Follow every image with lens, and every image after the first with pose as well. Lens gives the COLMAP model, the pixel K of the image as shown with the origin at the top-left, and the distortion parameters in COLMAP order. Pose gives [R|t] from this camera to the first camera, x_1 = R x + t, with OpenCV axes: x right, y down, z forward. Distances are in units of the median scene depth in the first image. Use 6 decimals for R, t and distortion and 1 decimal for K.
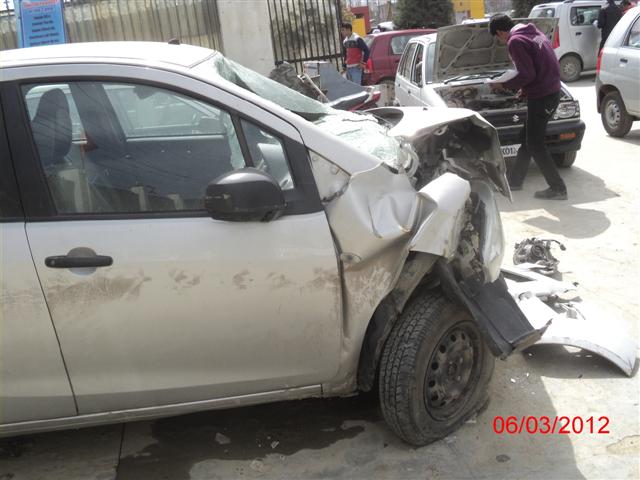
lens RADIAL K [[649.1, 0, 318.8], [0, 649.1, 224.6], [0, 0, 1]] dist [-0.186181, 0.205381]
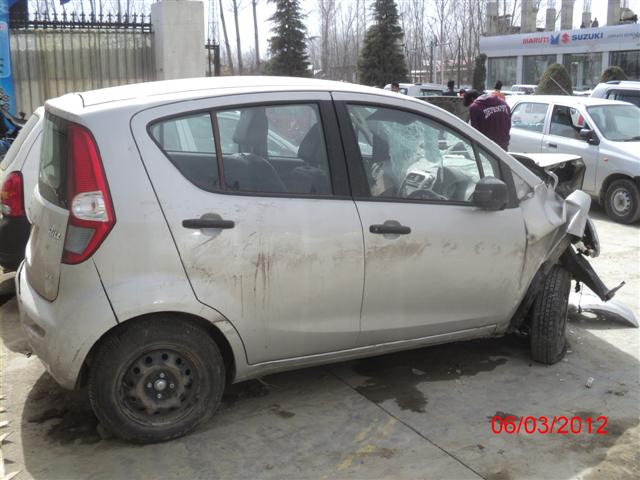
lens RADIAL K [[649.1, 0, 318.8], [0, 649.1, 224.6], [0, 0, 1]] dist [-0.186181, 0.205381]
pose [[0.945387, 0.052292, 0.321728, -0.948952], [-0.021183, 0.994817, -0.099447, 0.184968], [-0.325260, 0.087201, 0.941595, -0.320538]]
